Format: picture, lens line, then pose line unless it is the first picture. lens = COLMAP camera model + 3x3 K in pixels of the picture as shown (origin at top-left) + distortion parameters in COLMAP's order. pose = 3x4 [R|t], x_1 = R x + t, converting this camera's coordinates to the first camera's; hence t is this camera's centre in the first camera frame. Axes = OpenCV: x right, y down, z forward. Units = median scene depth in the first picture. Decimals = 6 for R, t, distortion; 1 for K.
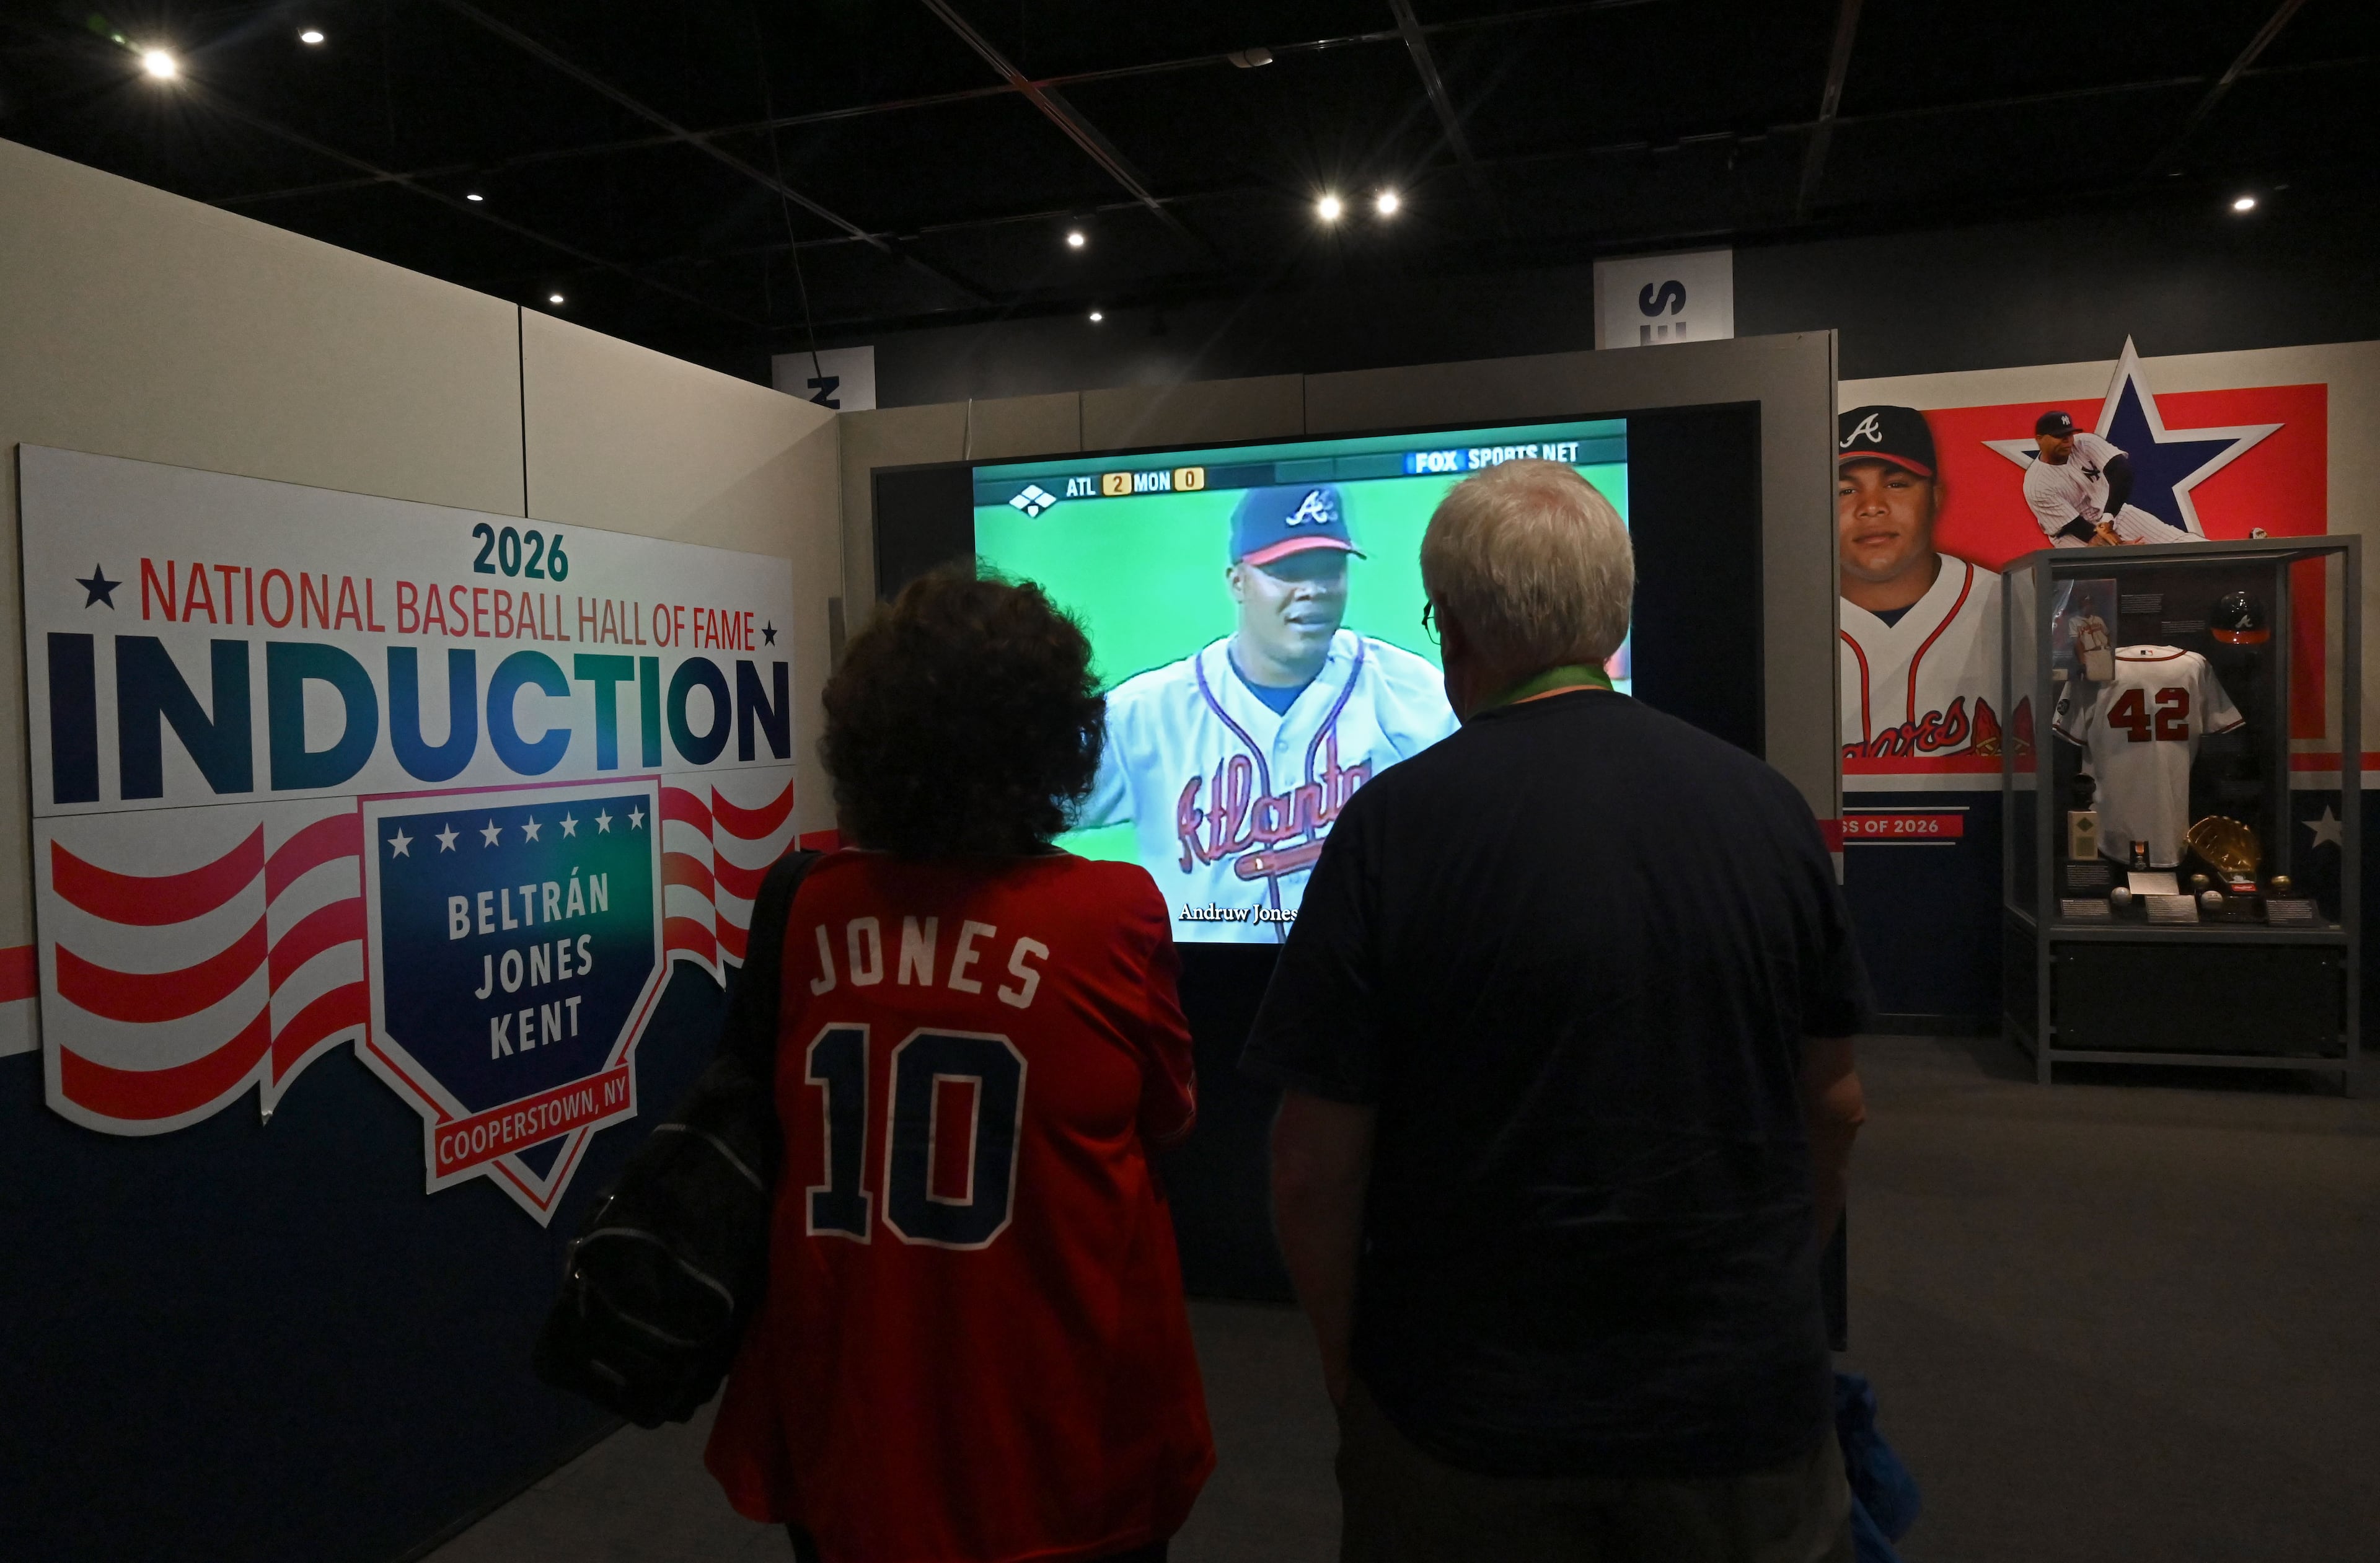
lens RADIAL K [[1689.7, 0, 1190.0], [0, 1689.7, 781.5], [0, 0, 1]] dist [0.000392, 0.002815]
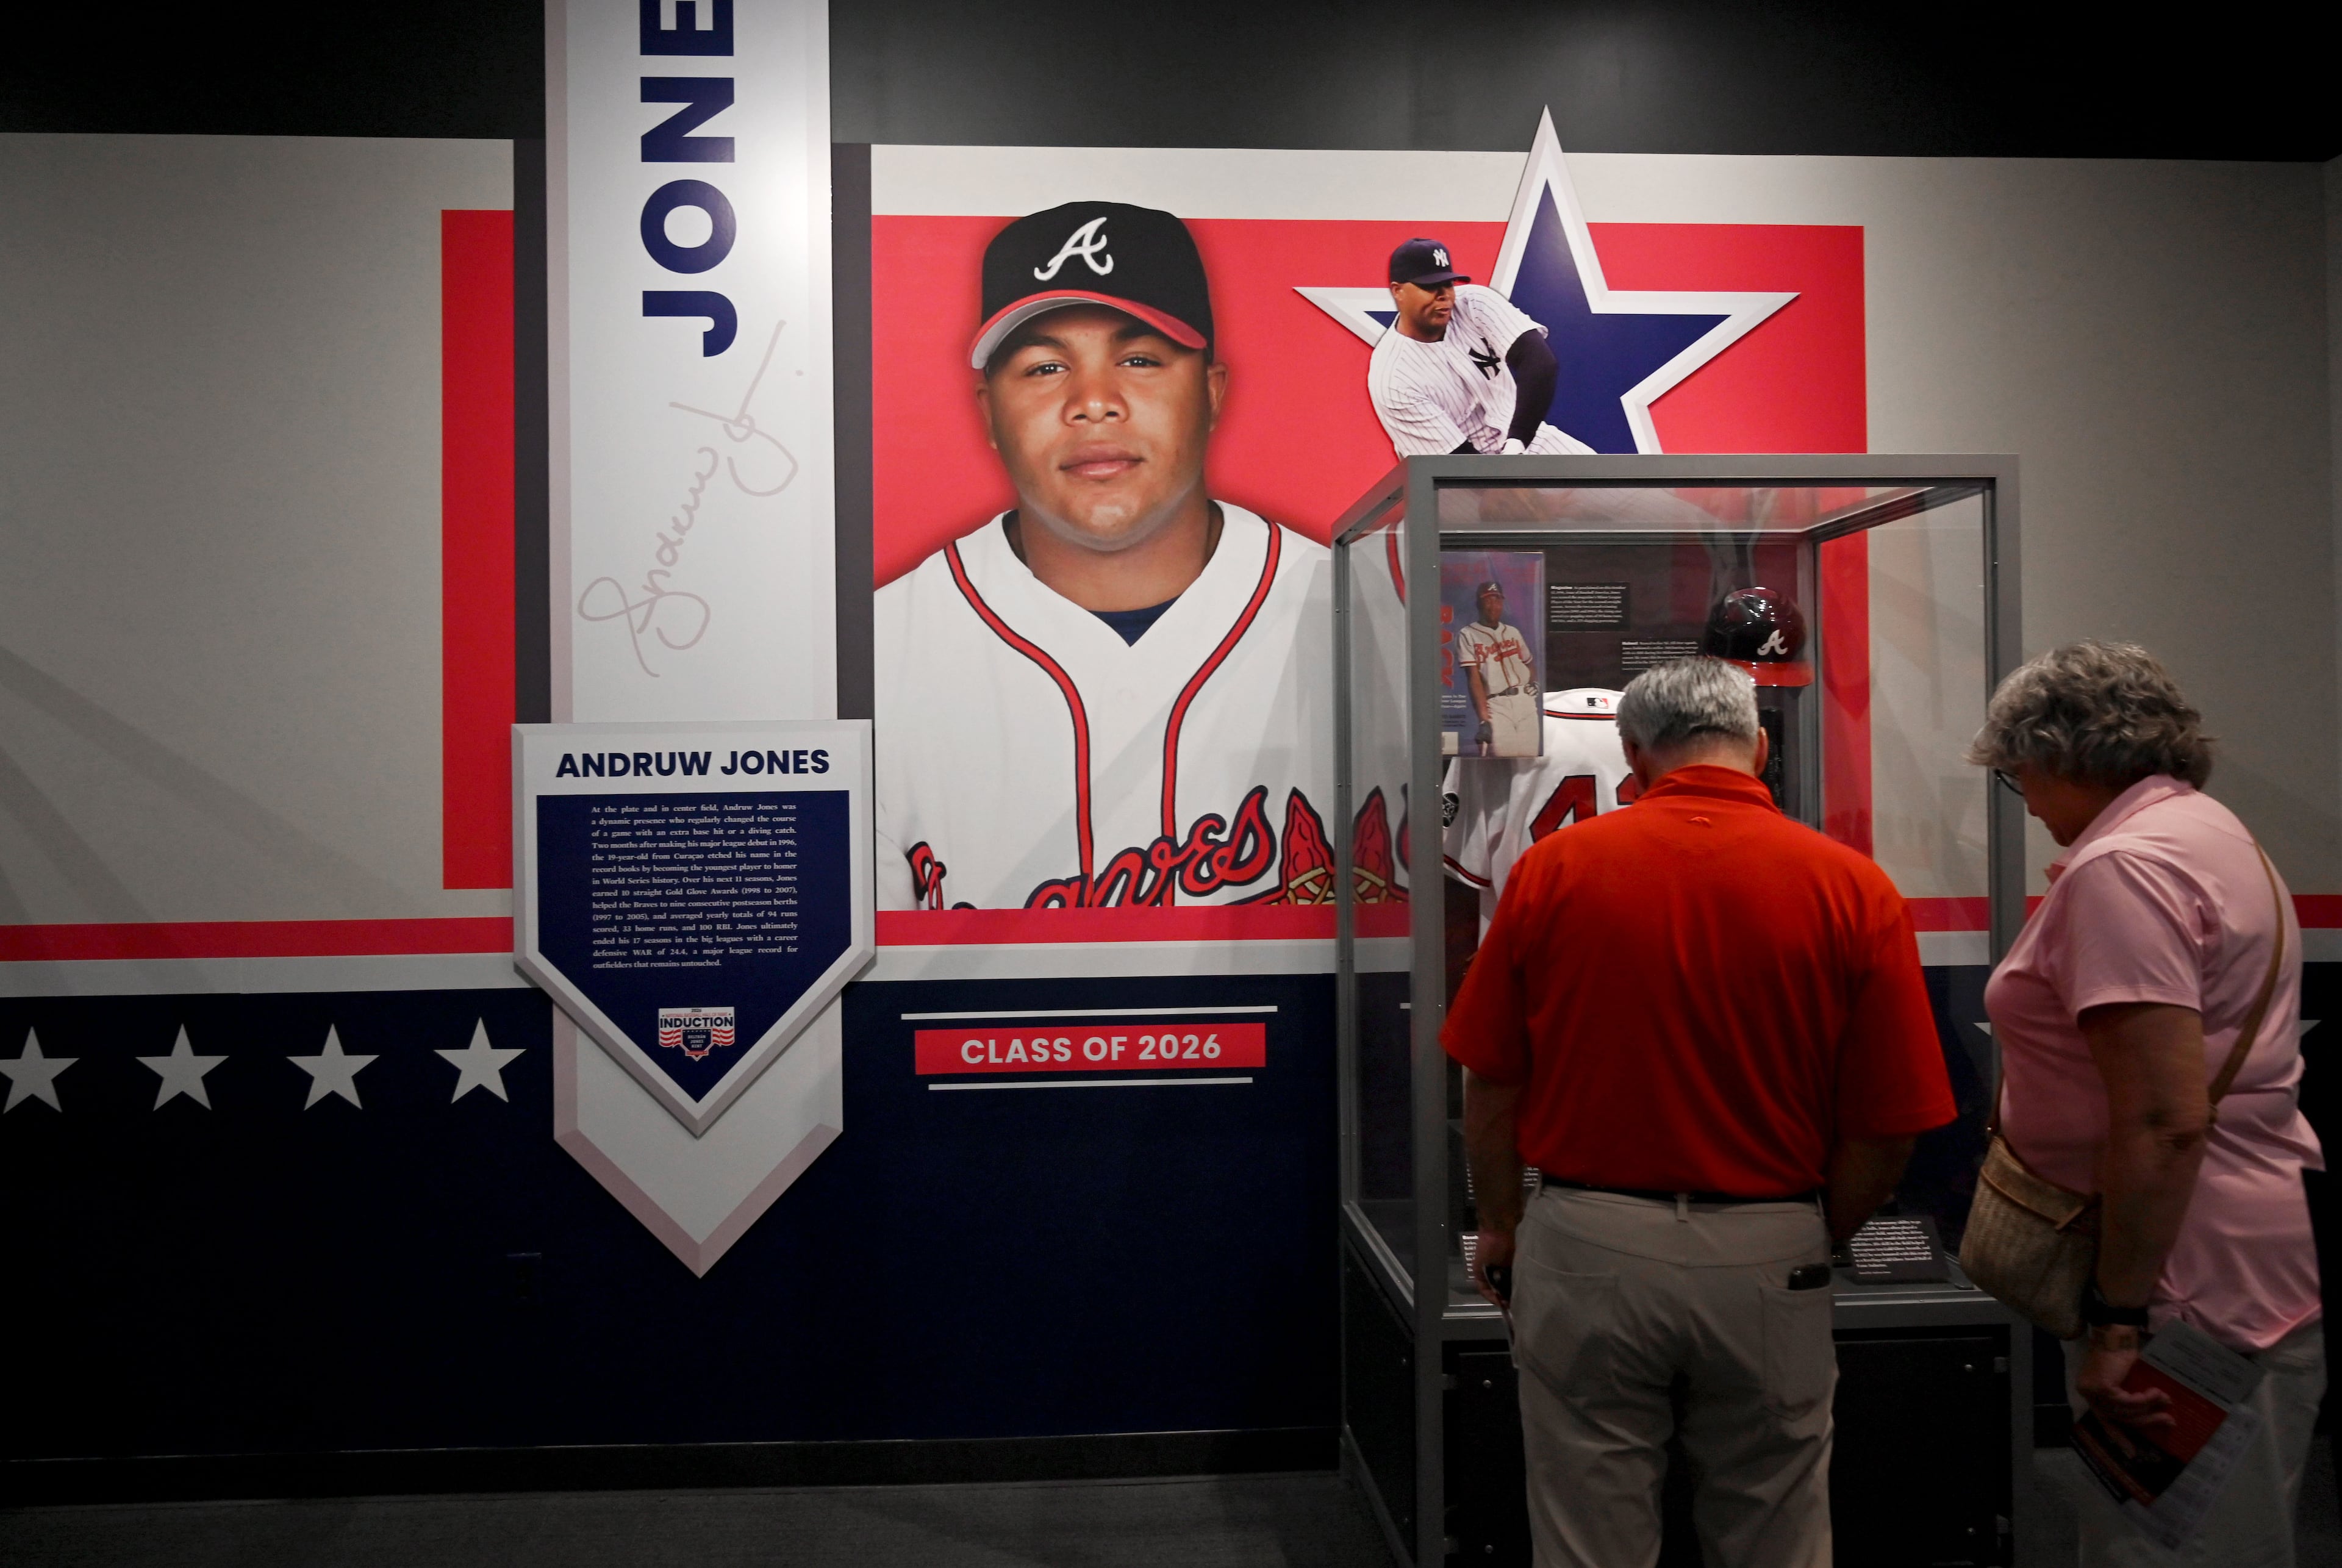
lens RADIAL K [[1689.6, 0, 1171.0], [0, 1689.6, 784.0], [0, 0, 1]] dist [-0.002109, -0.000326]
pose [[0.935151, 0.014129, 0.353967, 0.257369], [0.003464, 0.998792, -0.049019, -0.026773], [-0.354232, 0.047066, 0.933972, 0.548775]]
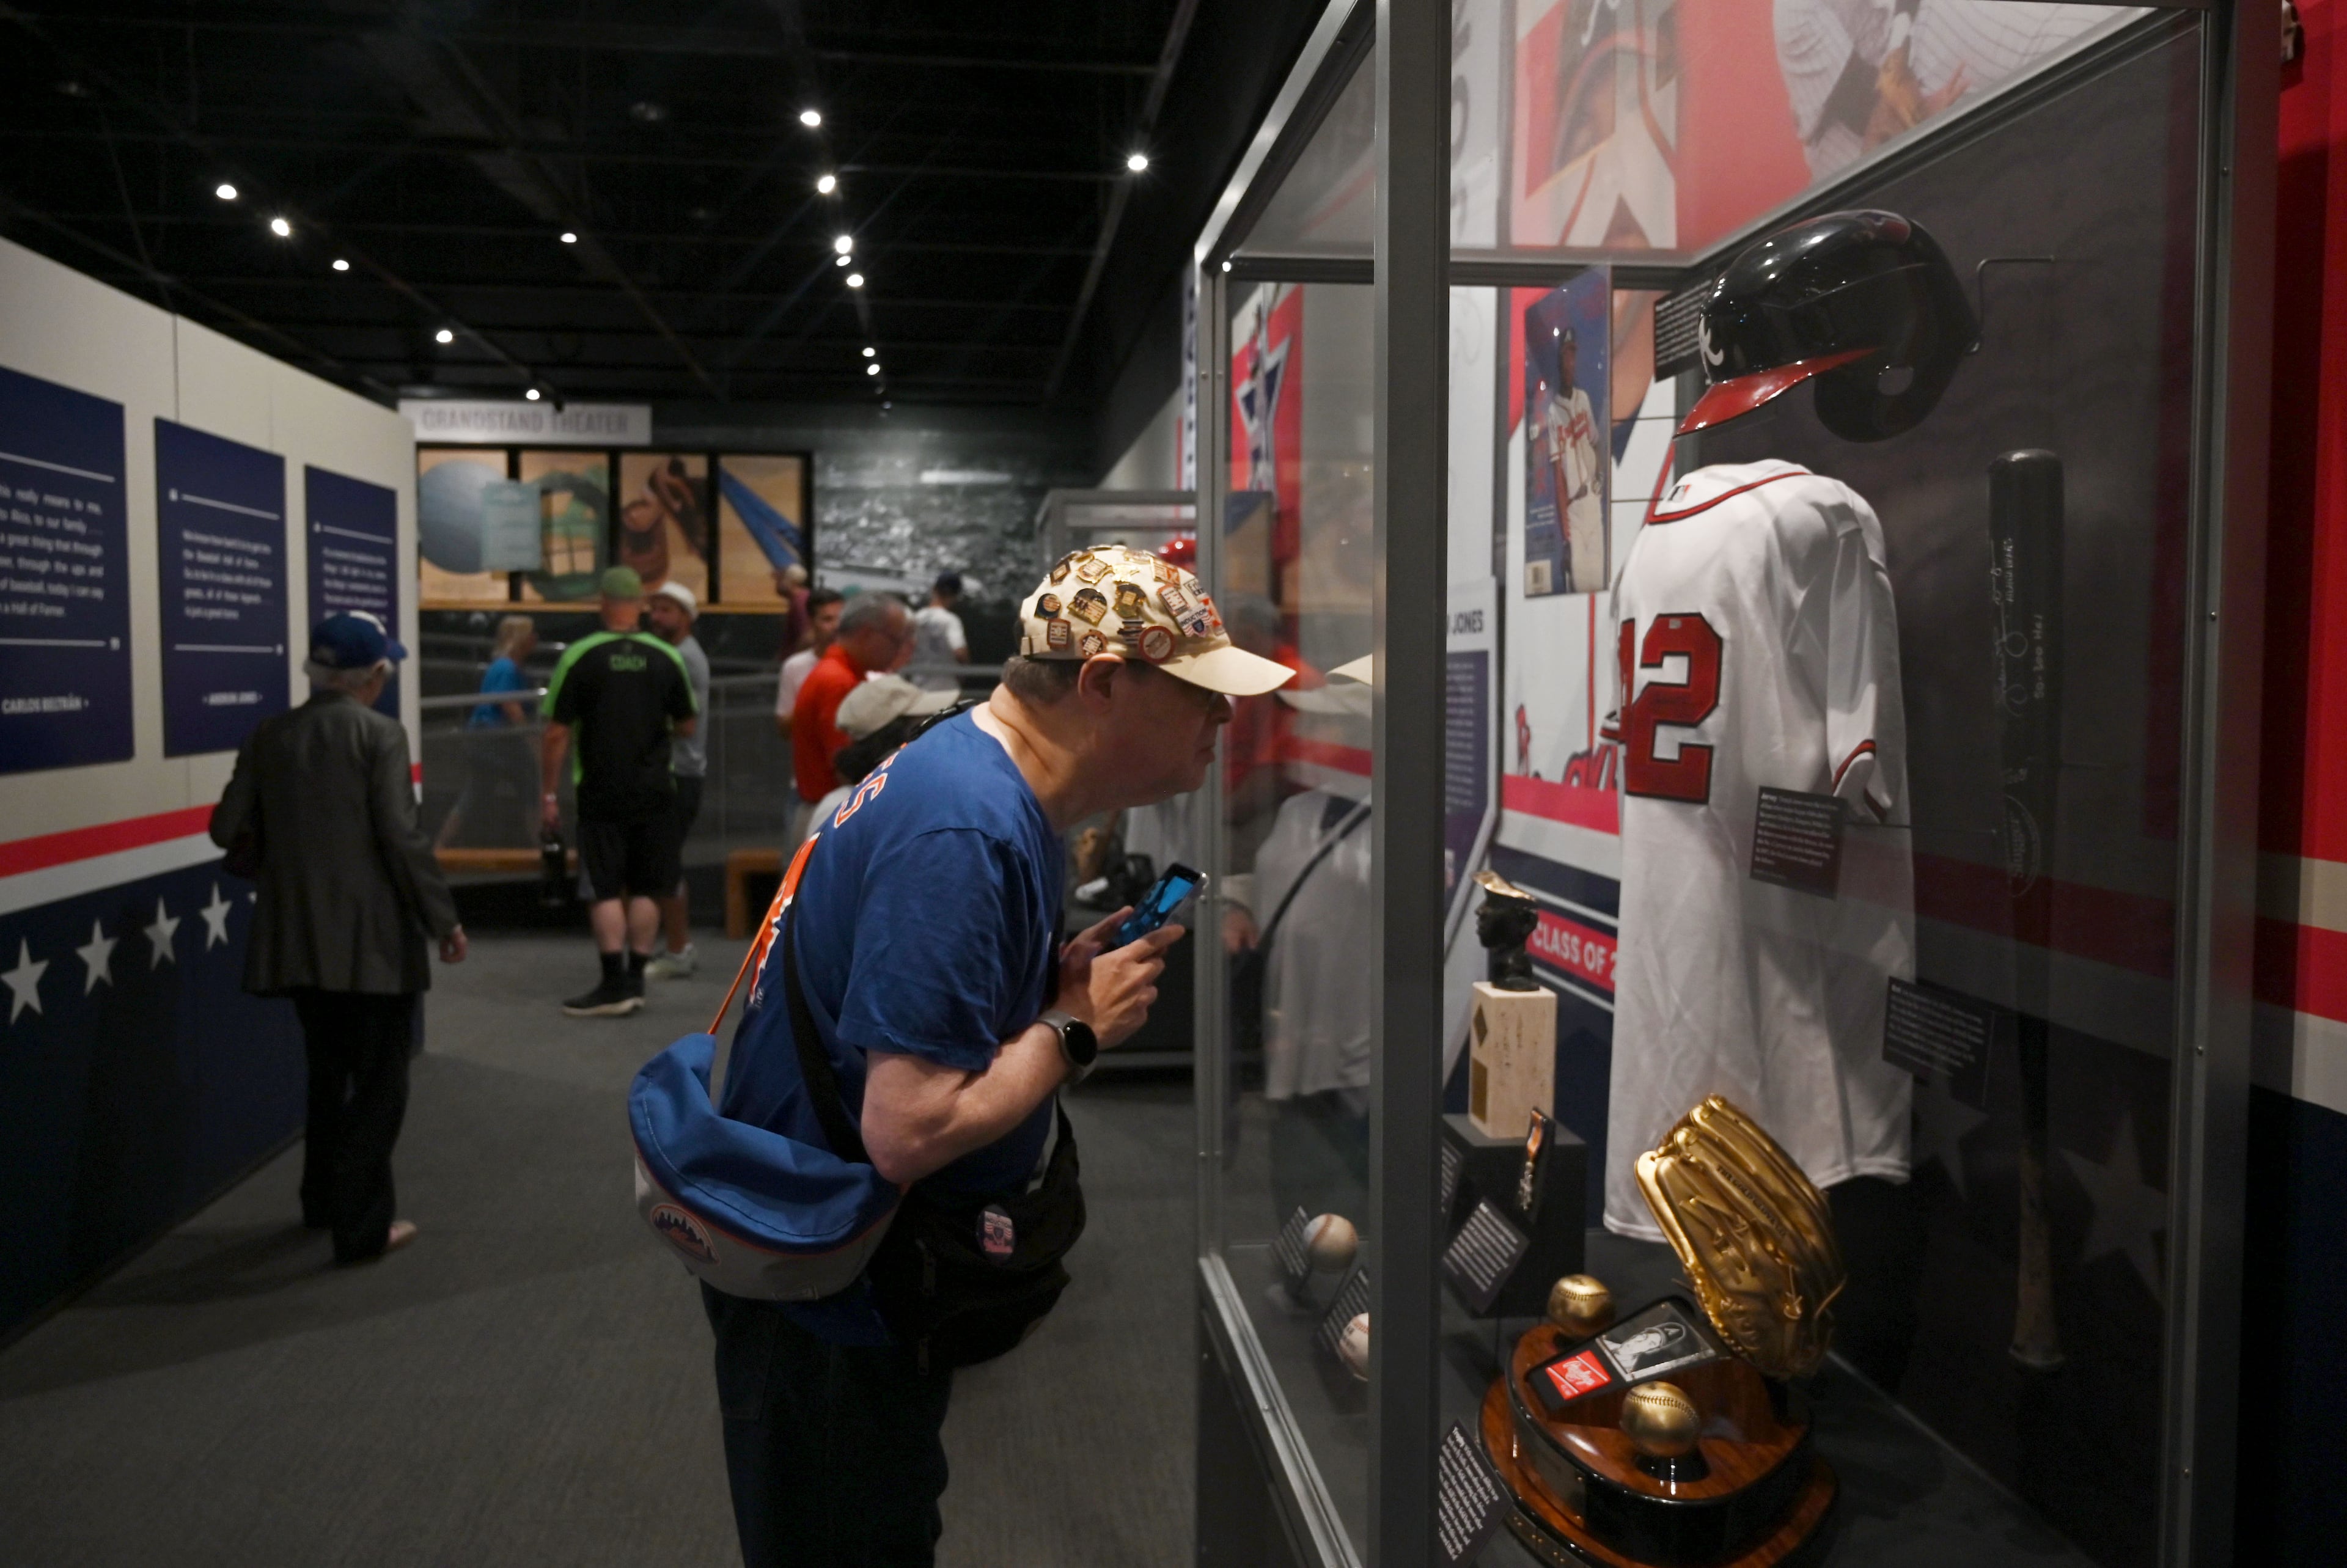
lens RADIAL K [[1693.1, 0, 1173.5], [0, 1693.1, 784.0], [0, 0, 1]] dist [-0.002109, -0.000326]
pose [[0.411029, 0.077341, -0.908335, 0.756224], [-0.042266, 0.996940, 0.065759, -0.039511], [0.910642, 0.011363, 0.413040, 0.757895]]
